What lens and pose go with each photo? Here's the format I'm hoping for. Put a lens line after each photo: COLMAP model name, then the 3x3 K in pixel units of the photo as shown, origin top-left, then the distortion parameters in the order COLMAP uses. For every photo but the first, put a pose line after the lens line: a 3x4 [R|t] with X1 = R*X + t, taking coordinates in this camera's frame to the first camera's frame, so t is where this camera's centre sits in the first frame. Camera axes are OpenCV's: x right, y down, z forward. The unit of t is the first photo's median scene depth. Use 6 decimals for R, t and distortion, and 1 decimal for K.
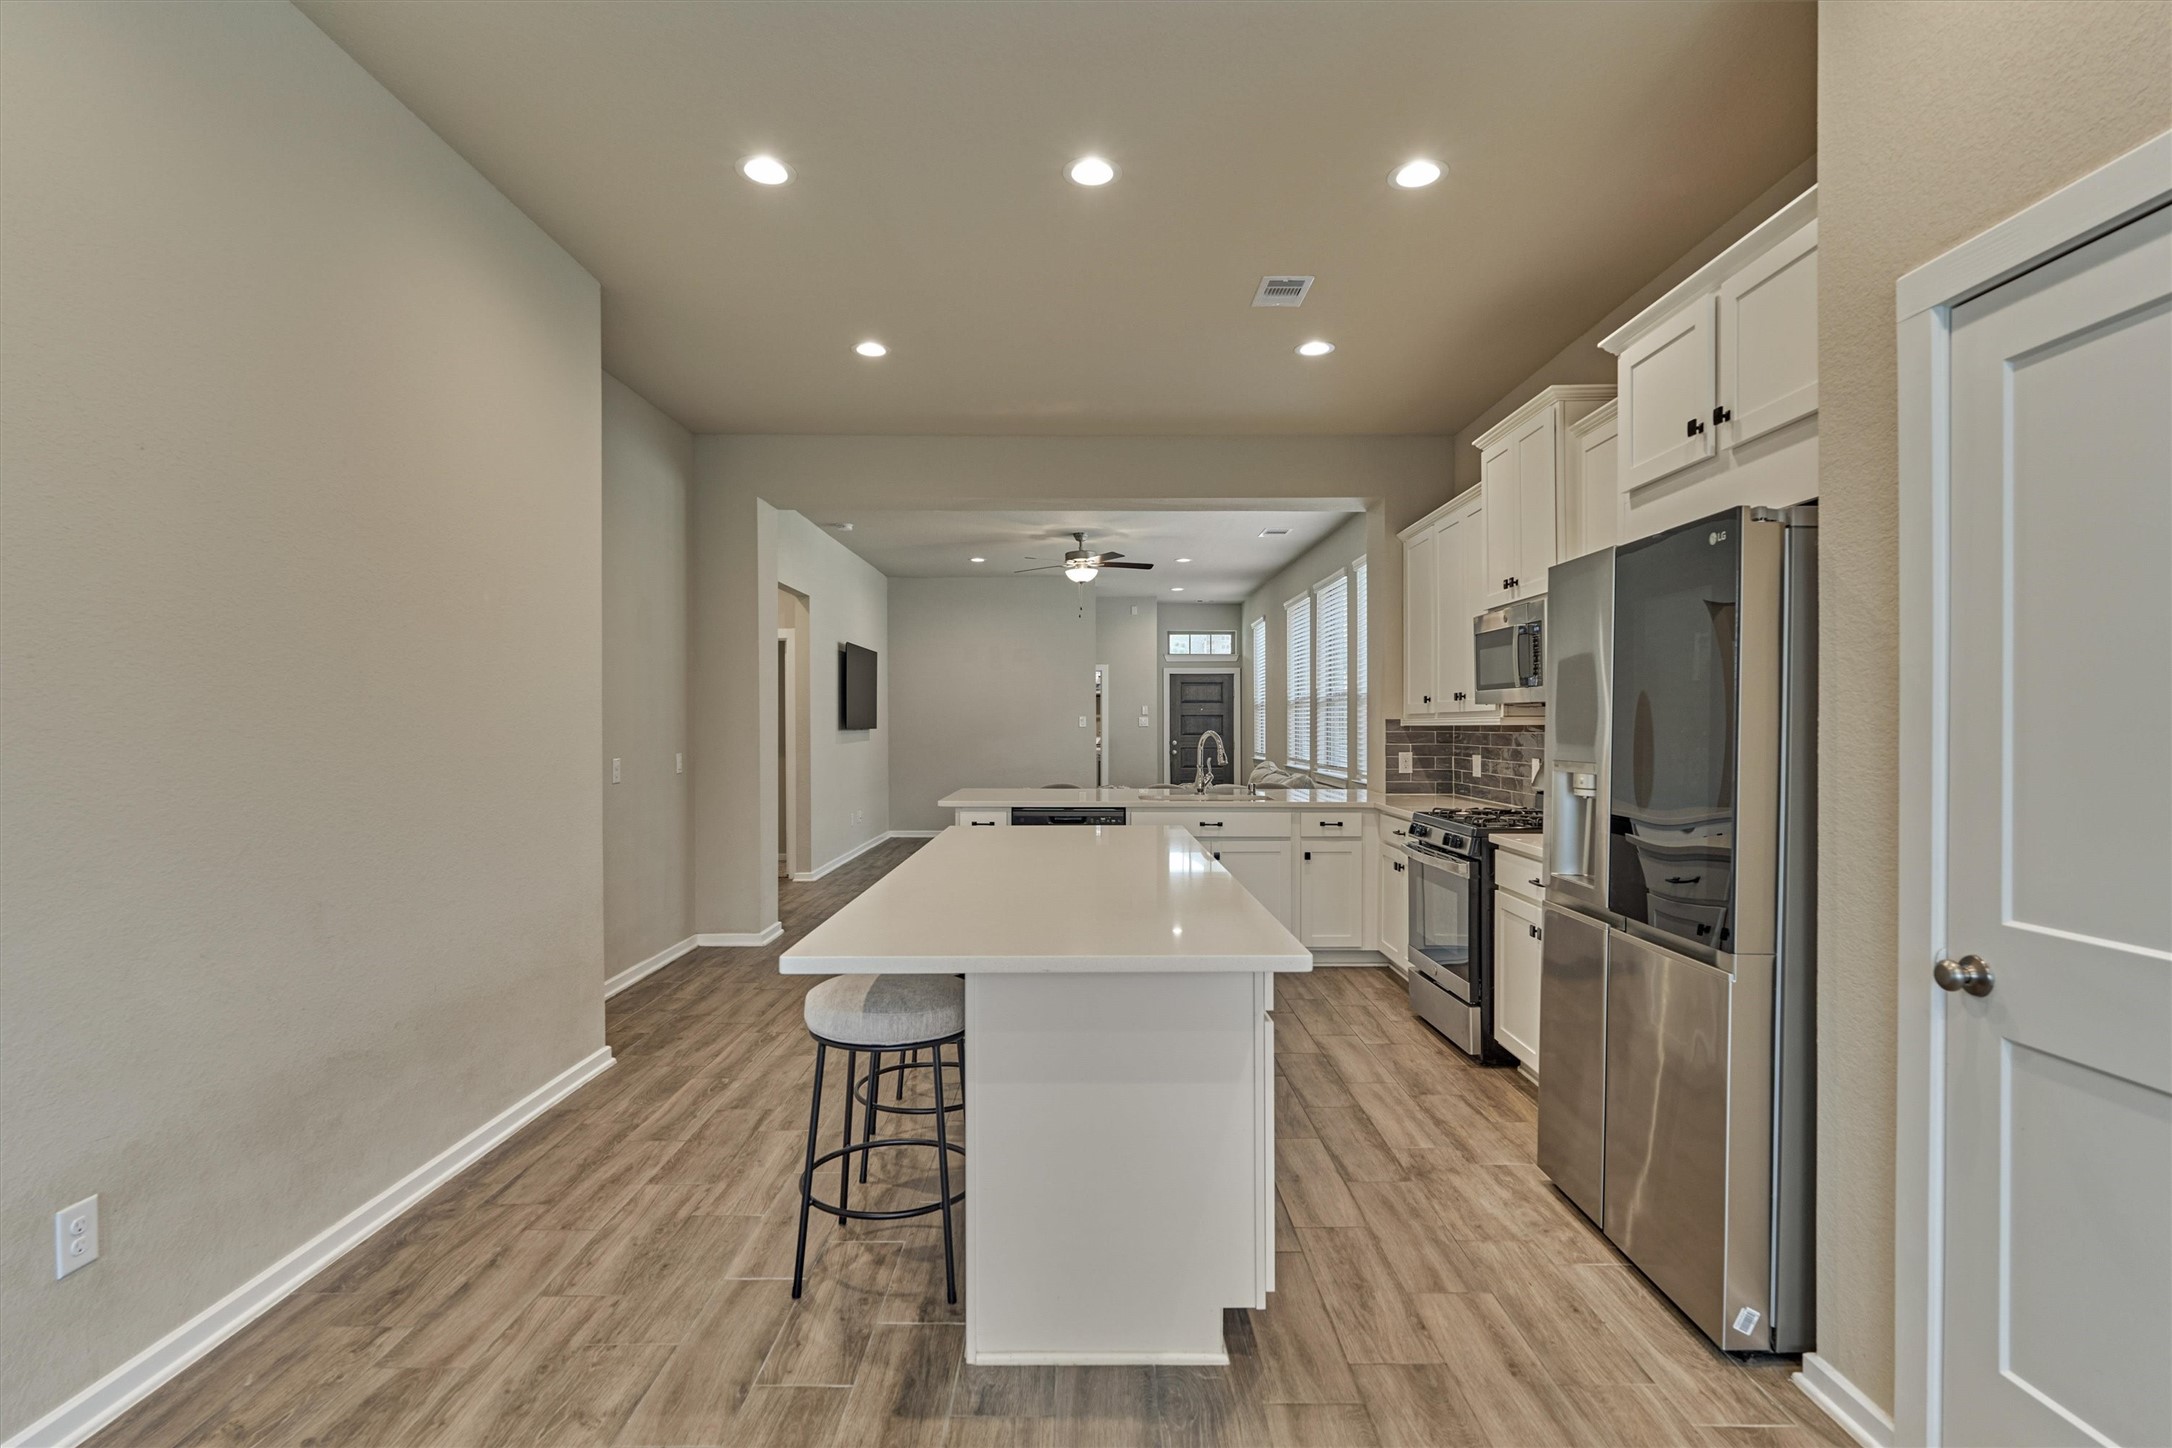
lens RADIAL K [[1075.5, 0, 1087.9], [0, 1075.5, 728.9], [0, 0, 1]] dist [-0.007993, 0.001655]
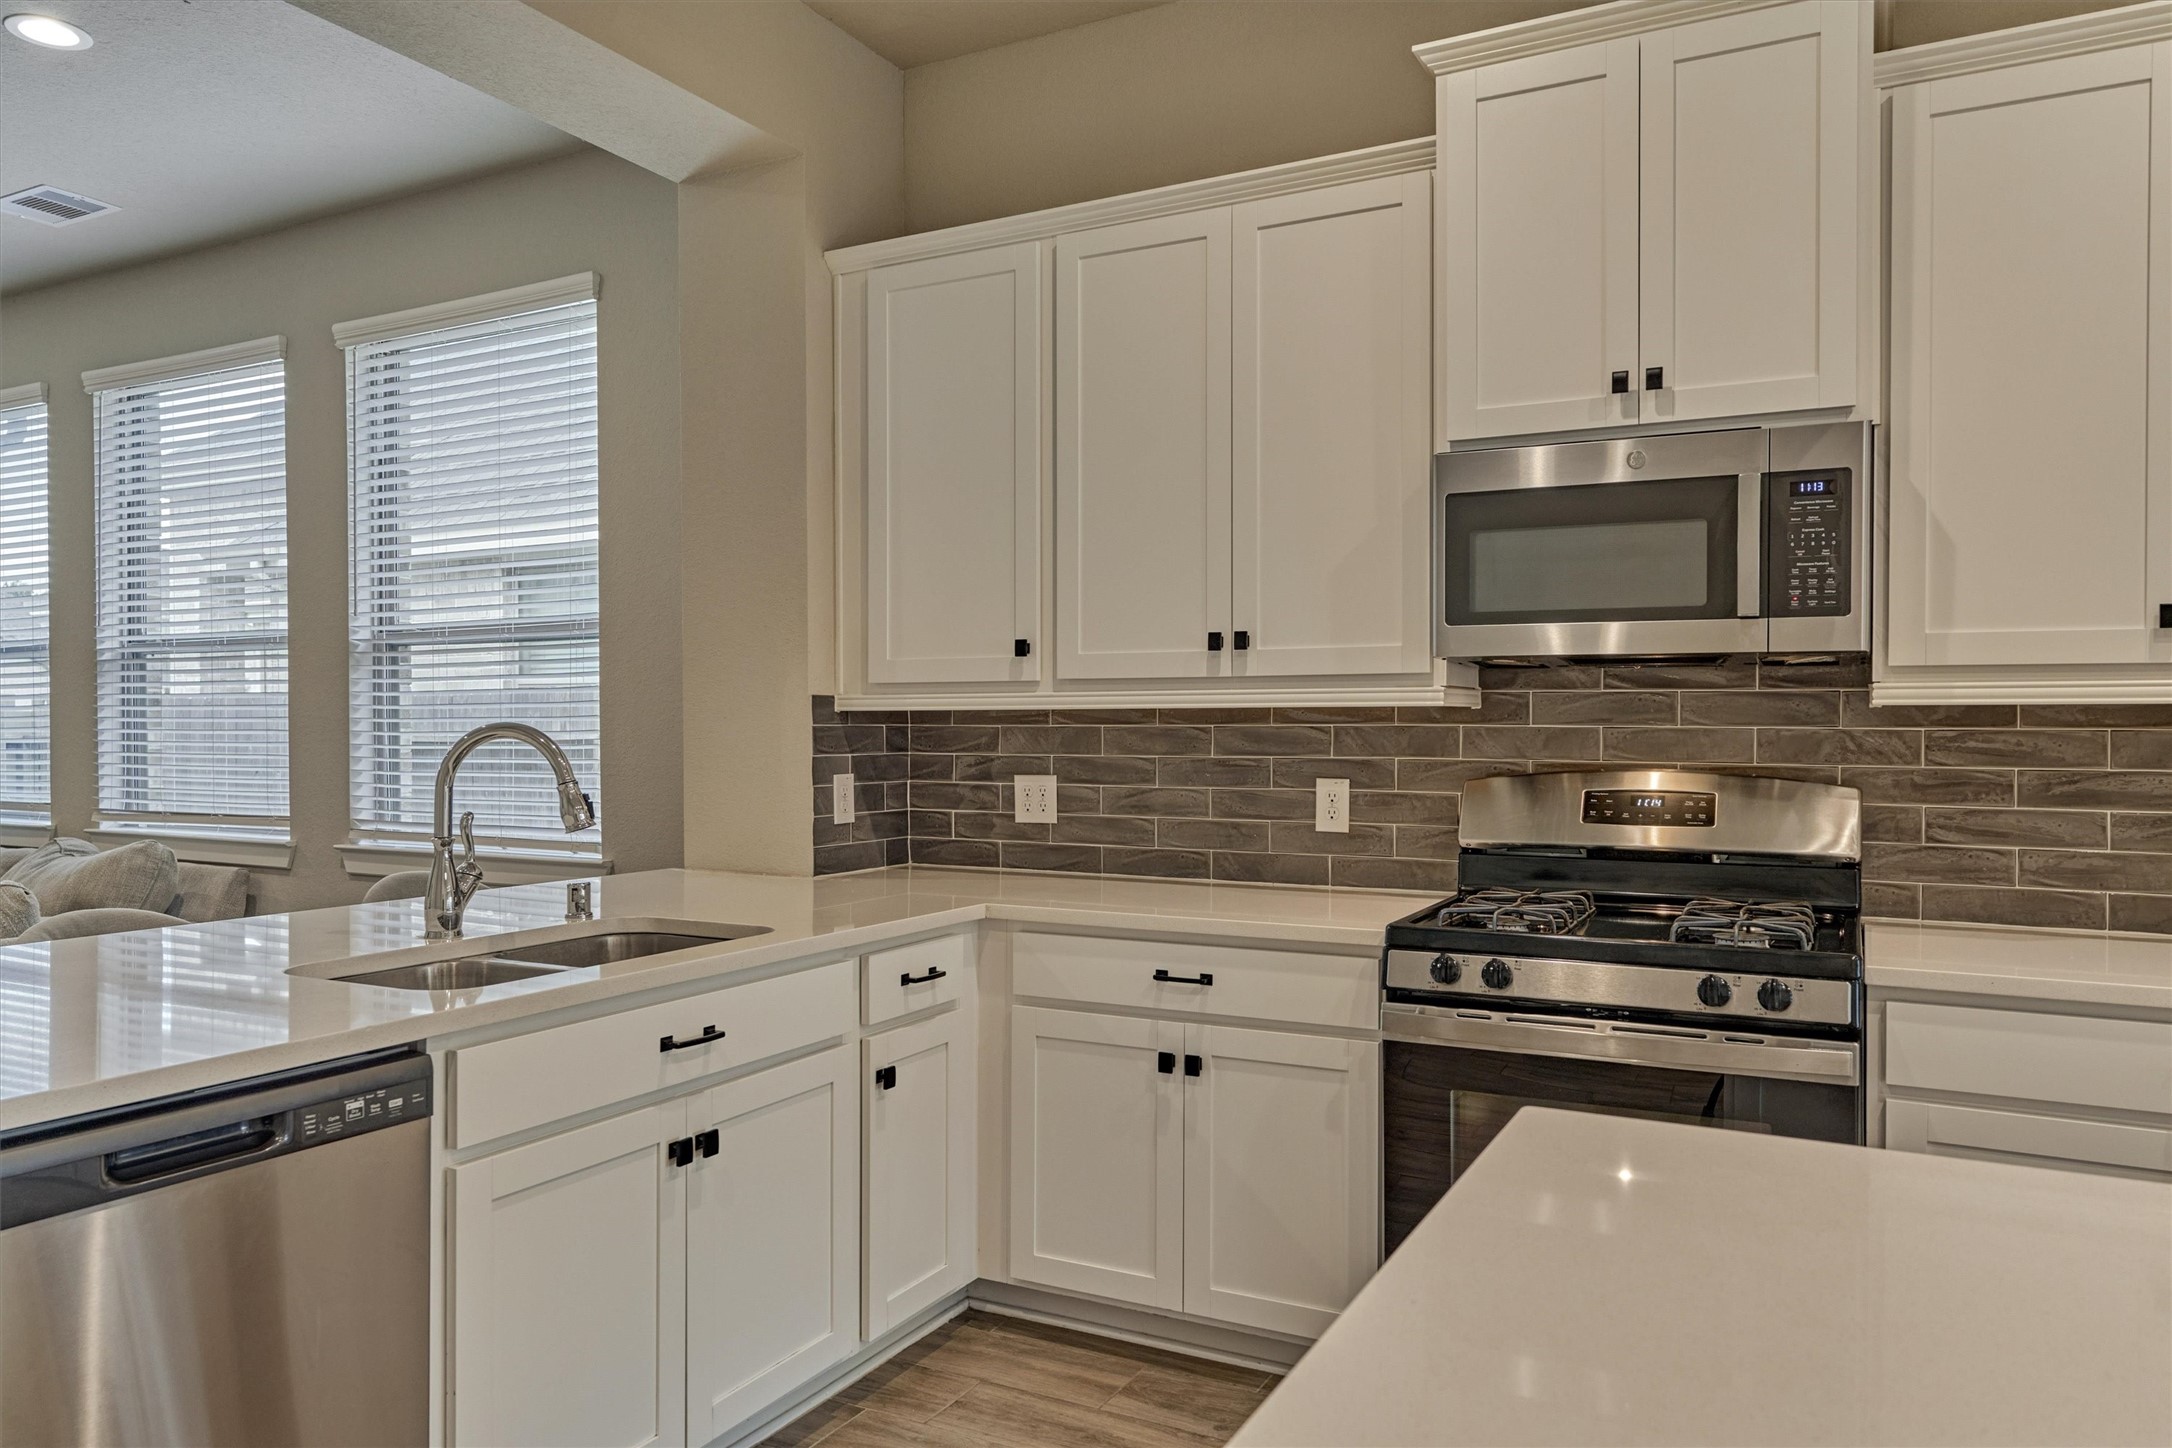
lens RADIAL K [[1464.2, 0, 1098.8], [0, 1464.2, 732.2], [0, 0, 1]] dist [-0.002637, -0.001558]
pose [[0.460088, -0.003524, 0.887866, -0.168686], [0.002892, 0.999993, 0.002471, 0.004002], [-0.887868, 0.001431, 0.460095, 0.646112]]
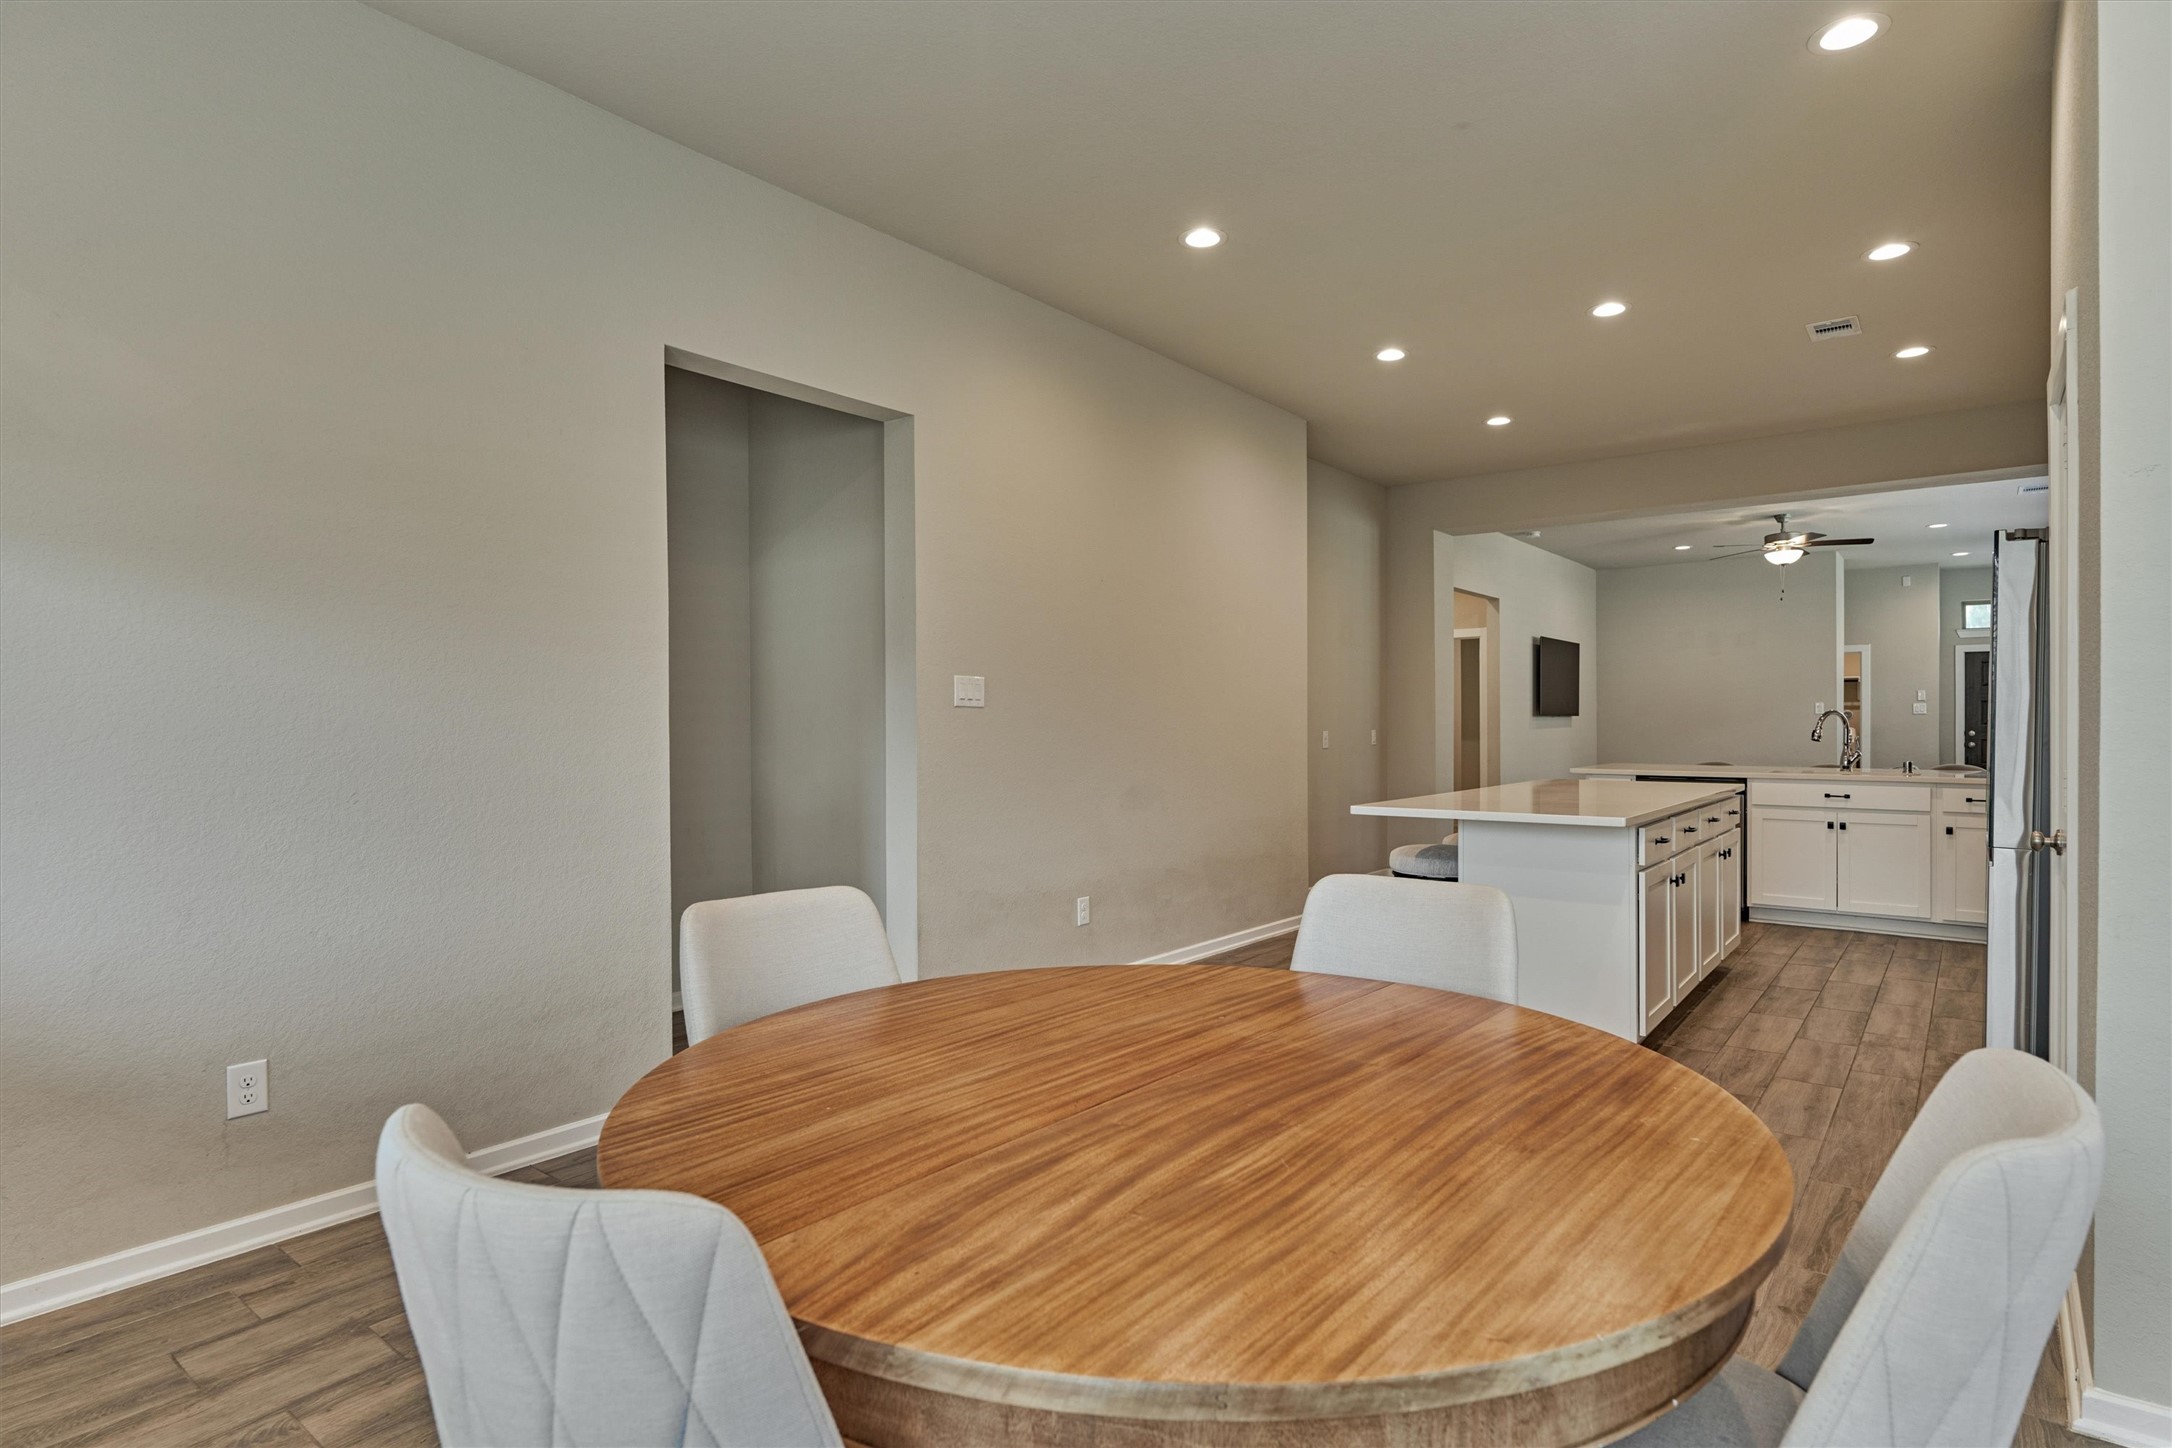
lens RADIAL K [[1140.7, 0, 1084.6], [0, 1140.7, 728.6], [0, 0, 1]] dist [-0.004805, 0.003328]
pose [[0.786229, 0.001814, -0.617932, 0.203766], [-0.000150, 0.999996, 0.002744, 0.016402], [0.617935, -0.002065, 0.786227, -0.321331]]
